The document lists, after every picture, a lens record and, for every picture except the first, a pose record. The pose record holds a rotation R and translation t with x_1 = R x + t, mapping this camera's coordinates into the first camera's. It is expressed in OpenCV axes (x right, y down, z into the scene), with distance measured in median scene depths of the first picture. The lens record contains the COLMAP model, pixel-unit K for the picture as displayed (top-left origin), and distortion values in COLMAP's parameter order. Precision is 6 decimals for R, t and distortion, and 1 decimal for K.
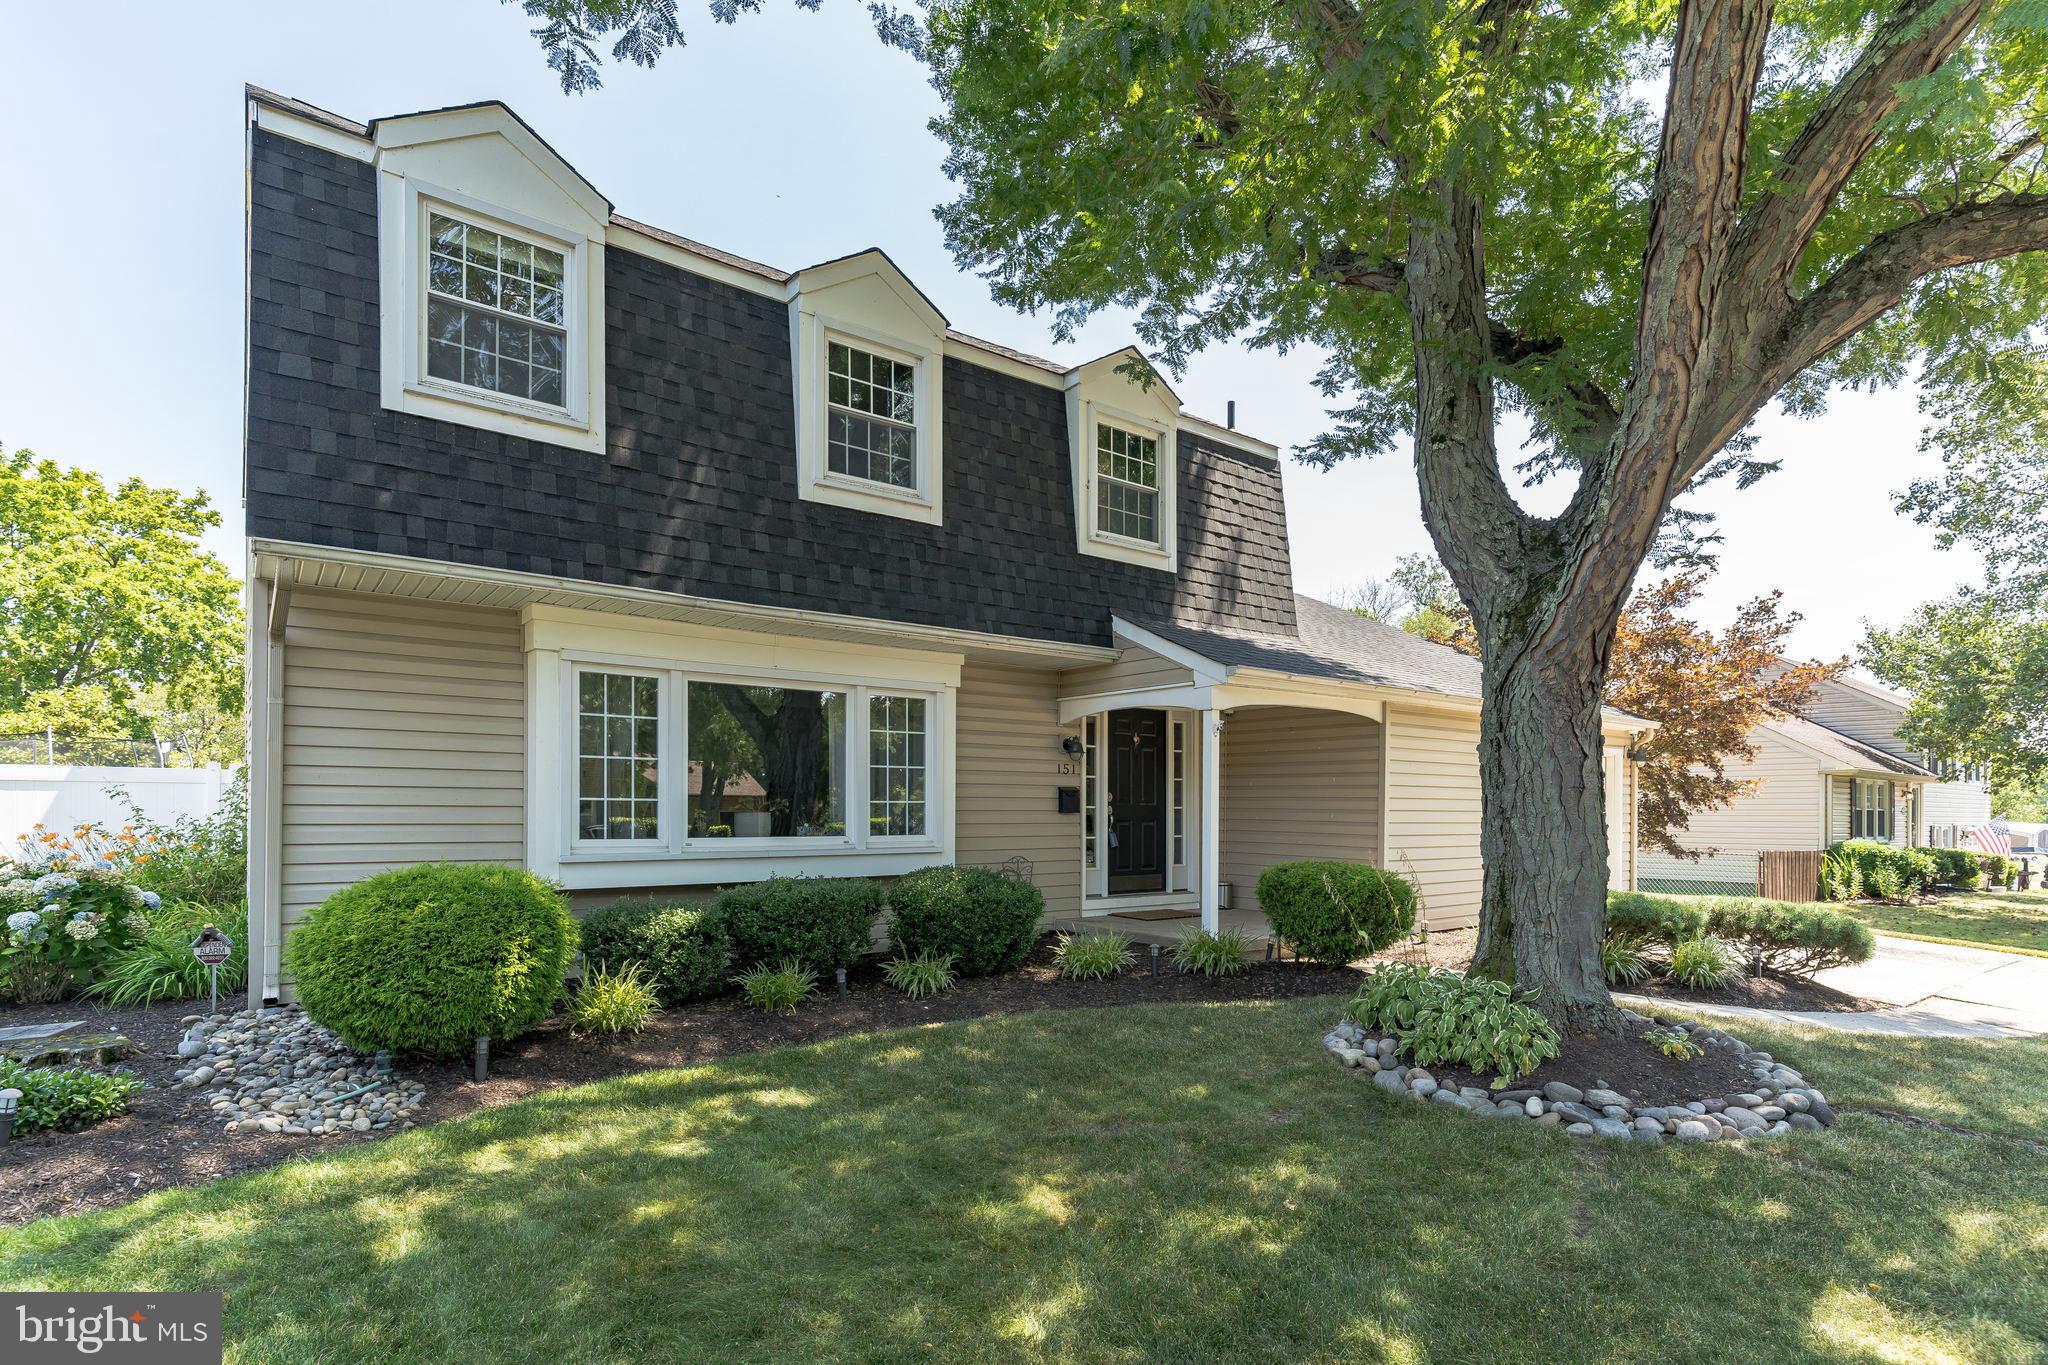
lens RADIAL K [[986.0, 0, 1023.5], [0, 986.0, 796.0], [0, 0, 1]] dist [-0.000894, 0.000417]
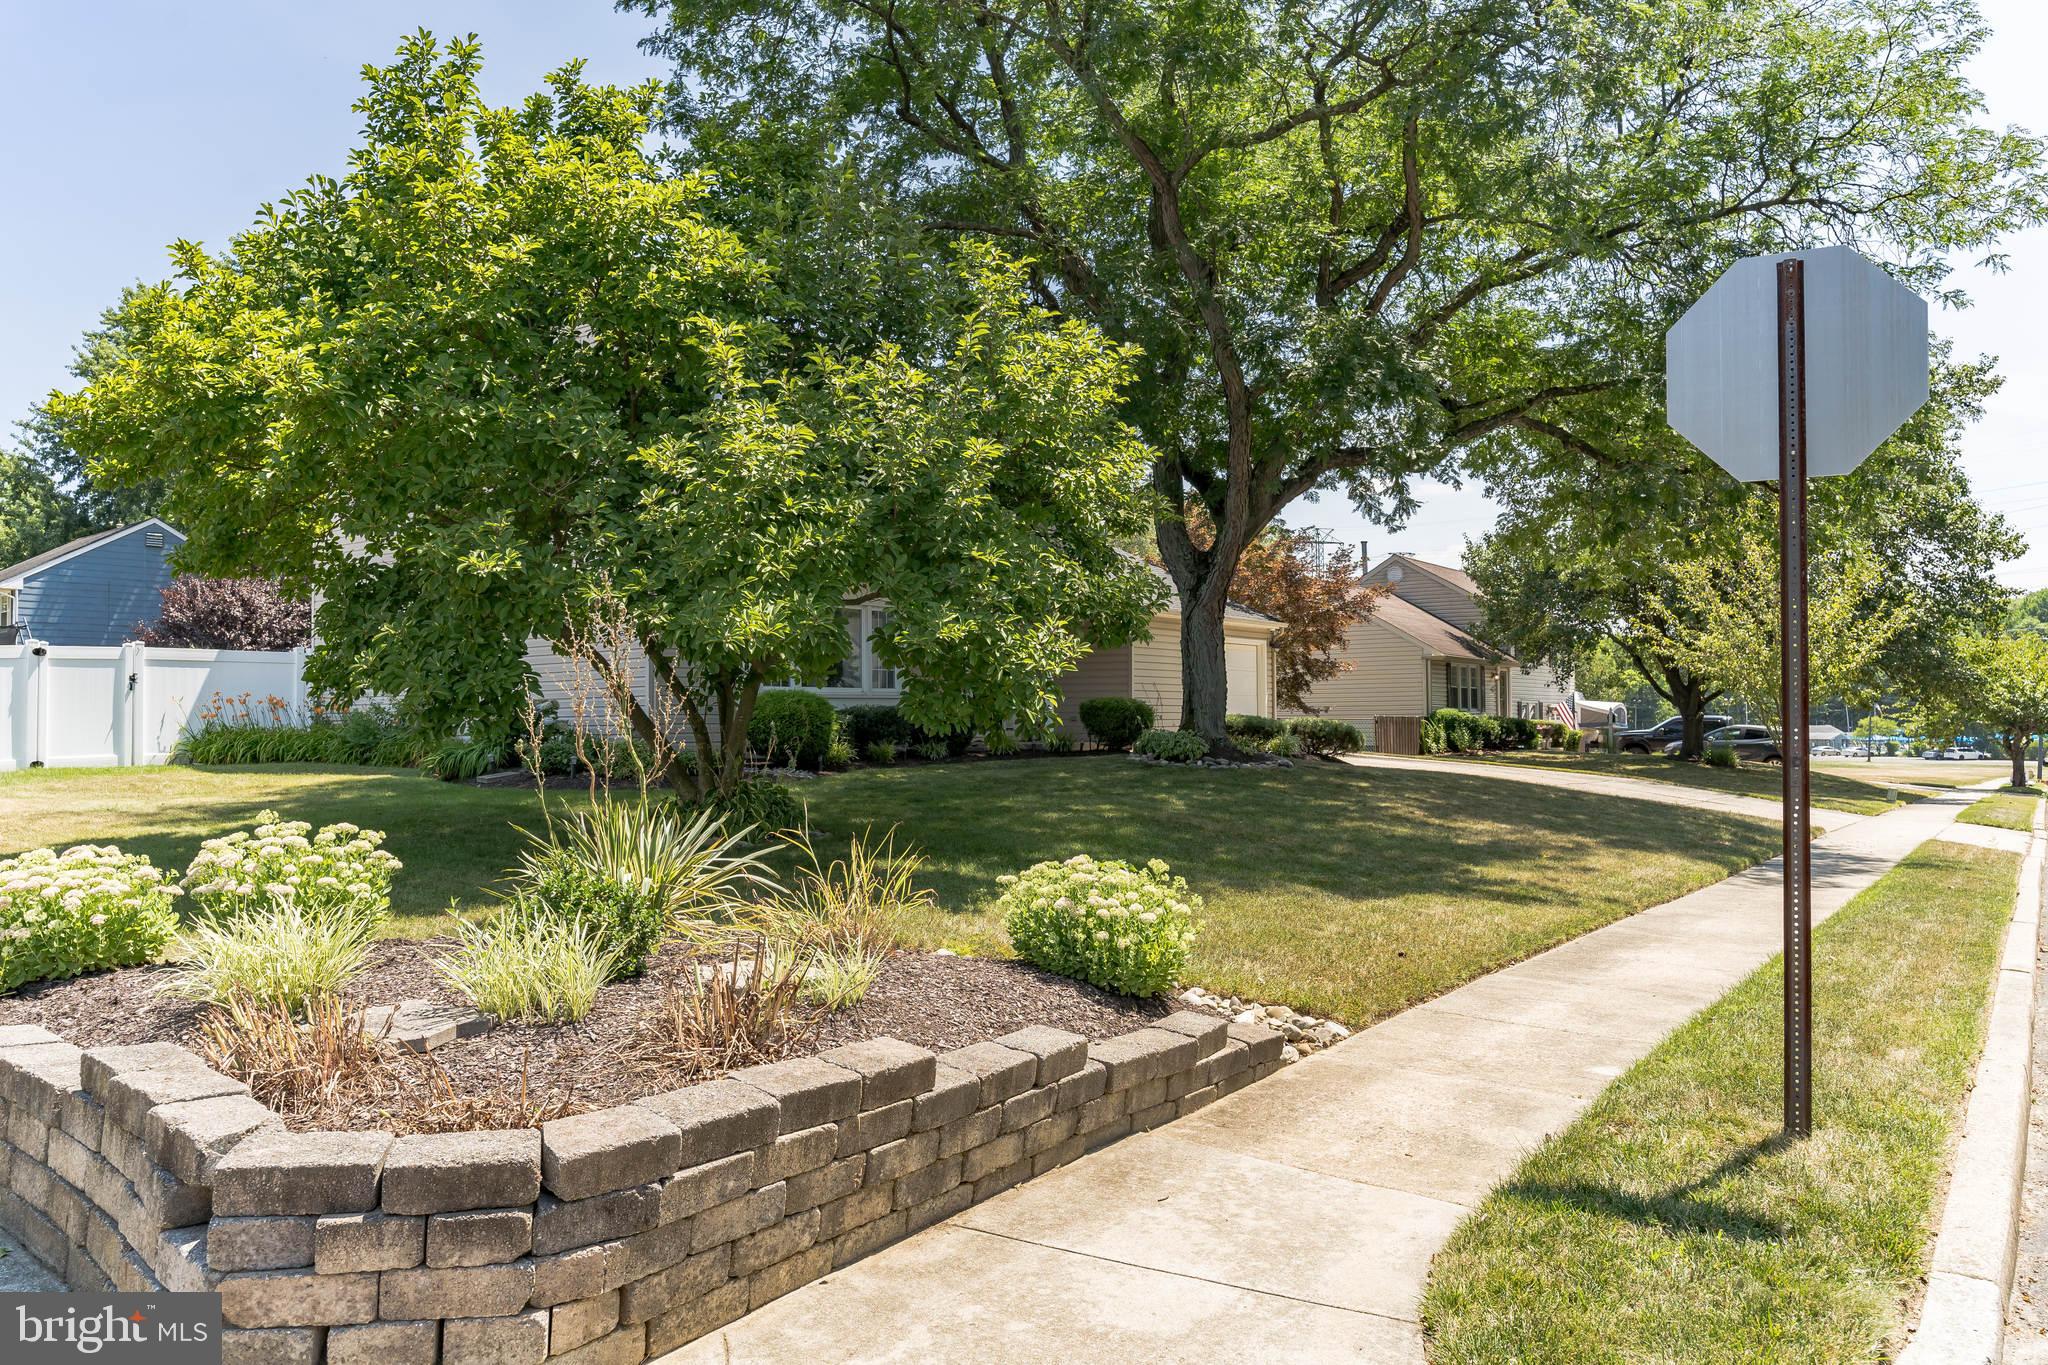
lens RADIAL K [[1380.5, 0, 1023.3], [0, 1380.5, 682.6], [0, 0, 1]] dist [-0.005426, -0.000664]
pose [[0.951213, -0.006139, 0.308475, -0.398999], [0.010068, 0.999887, -0.011146, 0.036405], [-0.308372, 0.013708, 0.951167, -0.880231]]
